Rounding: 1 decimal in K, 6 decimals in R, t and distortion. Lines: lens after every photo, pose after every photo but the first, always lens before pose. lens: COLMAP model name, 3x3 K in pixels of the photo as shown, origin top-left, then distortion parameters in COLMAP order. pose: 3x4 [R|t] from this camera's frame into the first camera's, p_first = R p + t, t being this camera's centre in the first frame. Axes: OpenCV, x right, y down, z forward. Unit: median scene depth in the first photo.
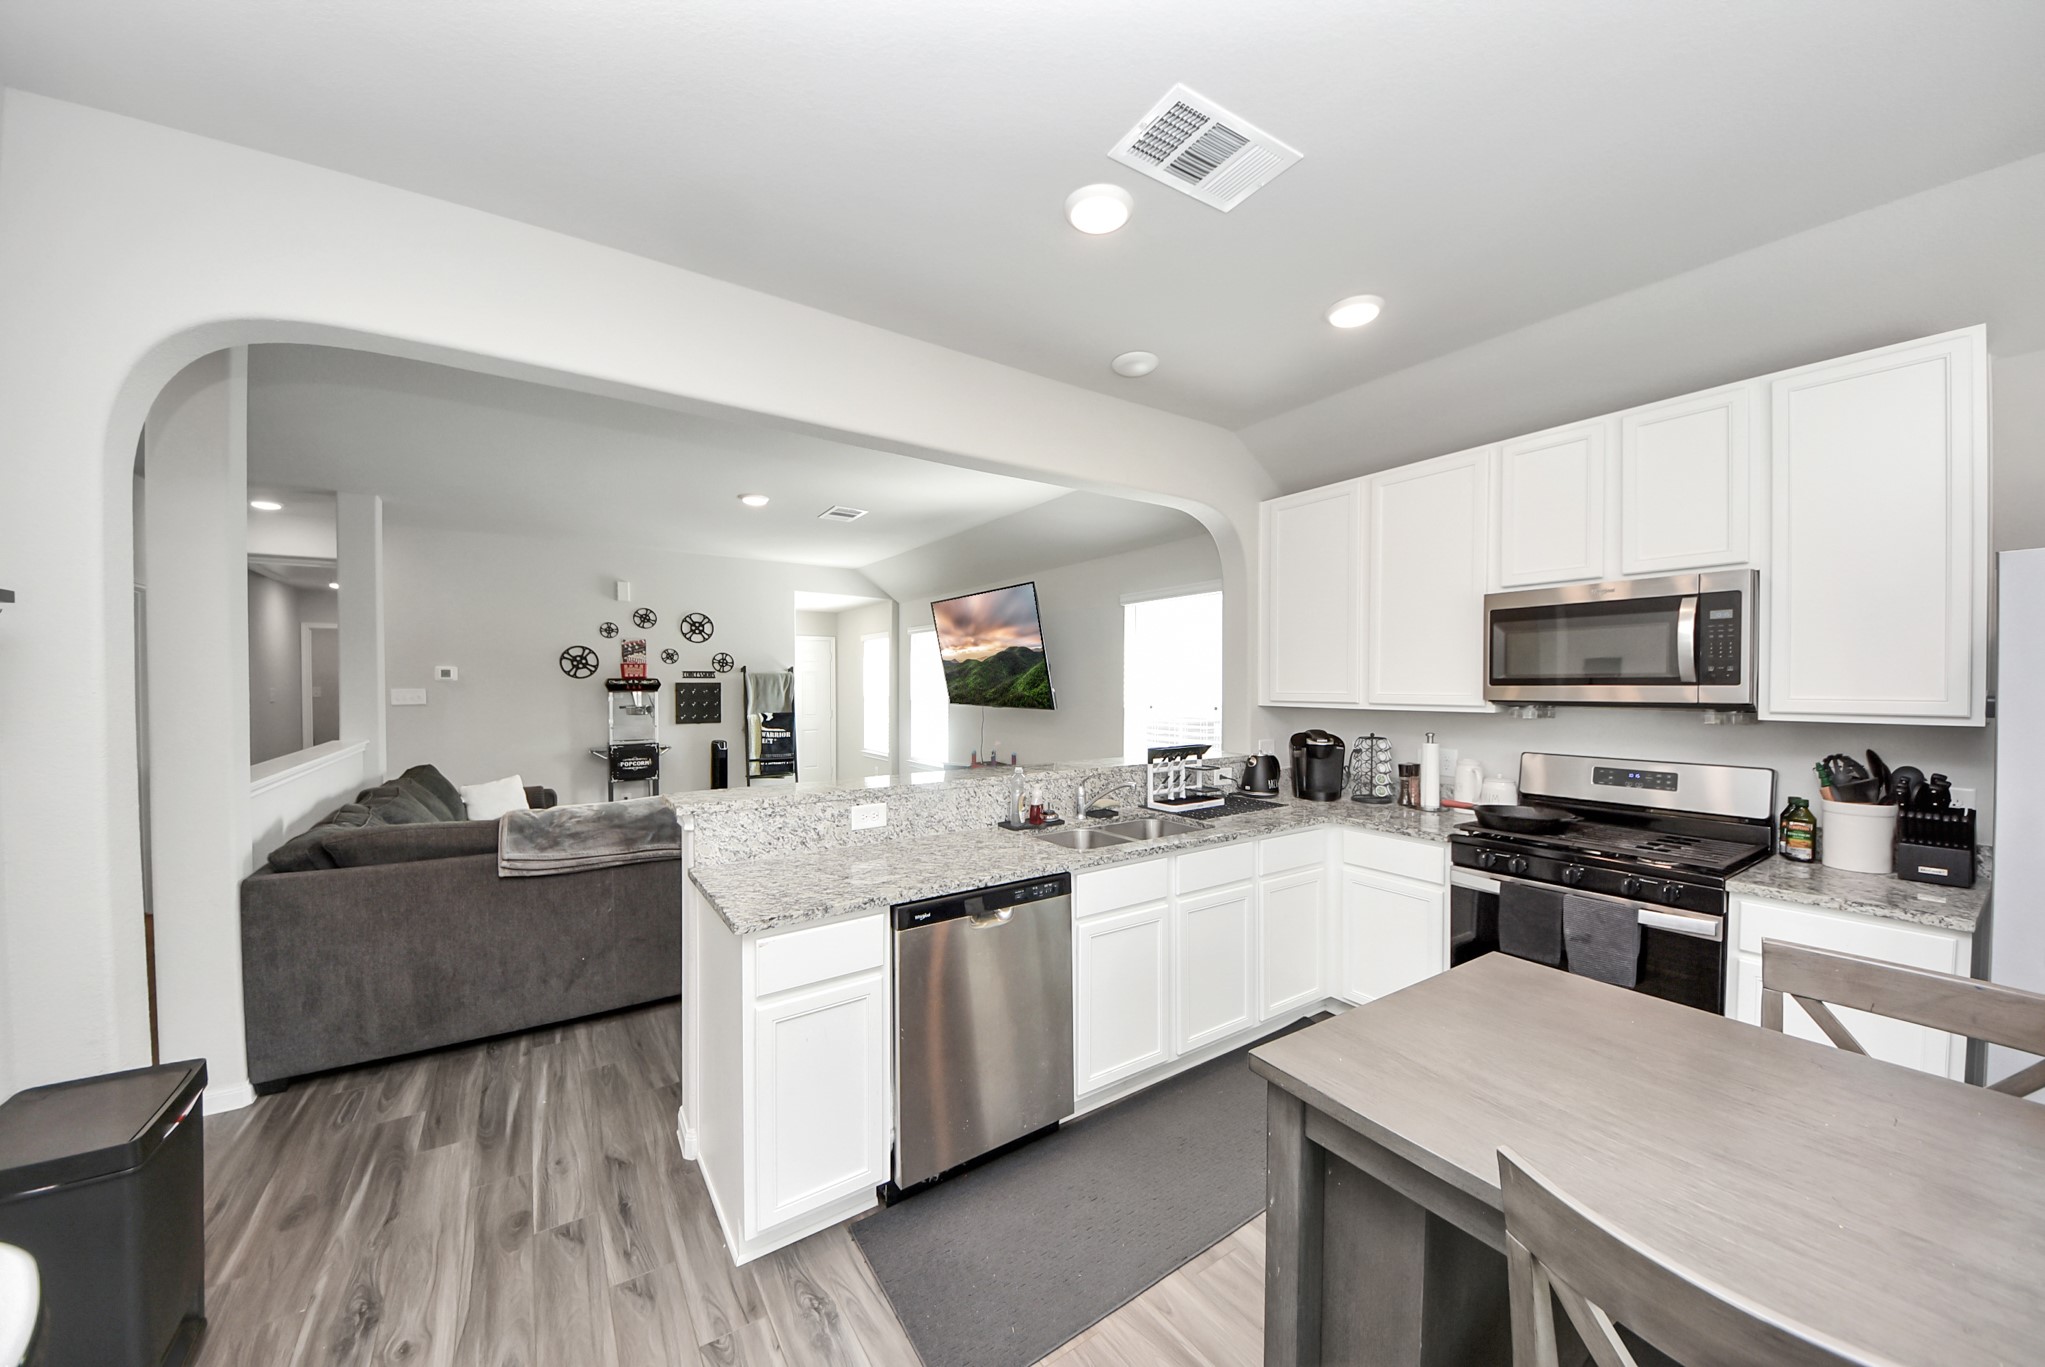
lens RADIAL K [[724.8, 0, 1065.4], [0, 724.8, 689.2], [0, 0, 1]] dist [0.040243, -0.009729]
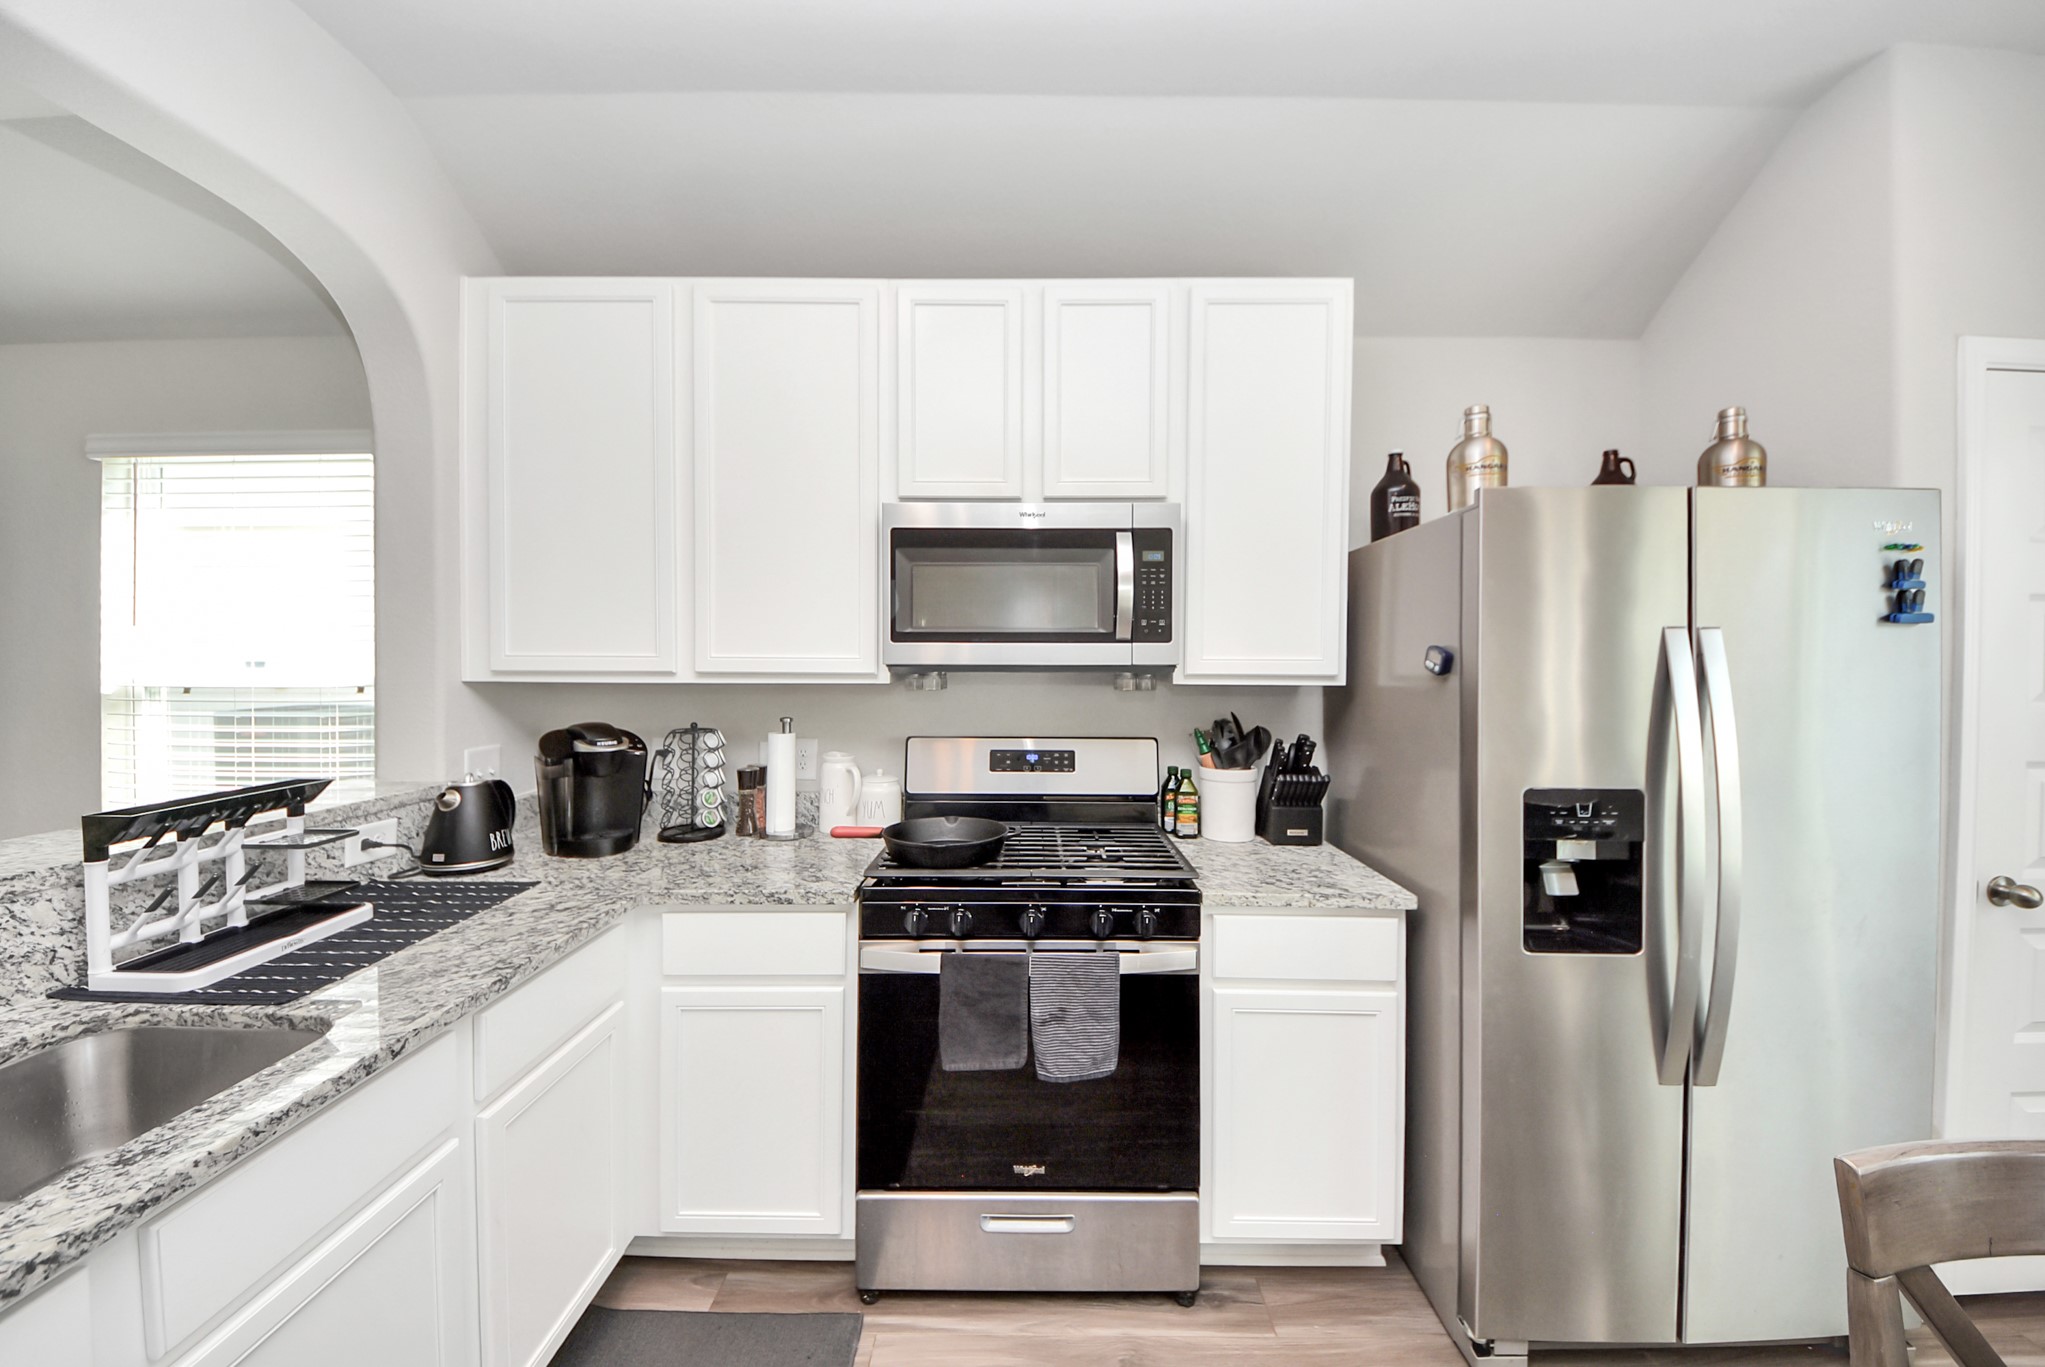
lens RADIAL K [[726.5, 0, 1023.8], [0, 726.5, 666.0], [0, 0, 1]] dist [-0.000387, -0.007987]
pose [[0.598957, -0.008185, 0.800739, 0.112982], [0.001021, 0.999955, 0.009458, 0.008838], [-0.800780, -0.004847, 0.598939, 0.455514]]
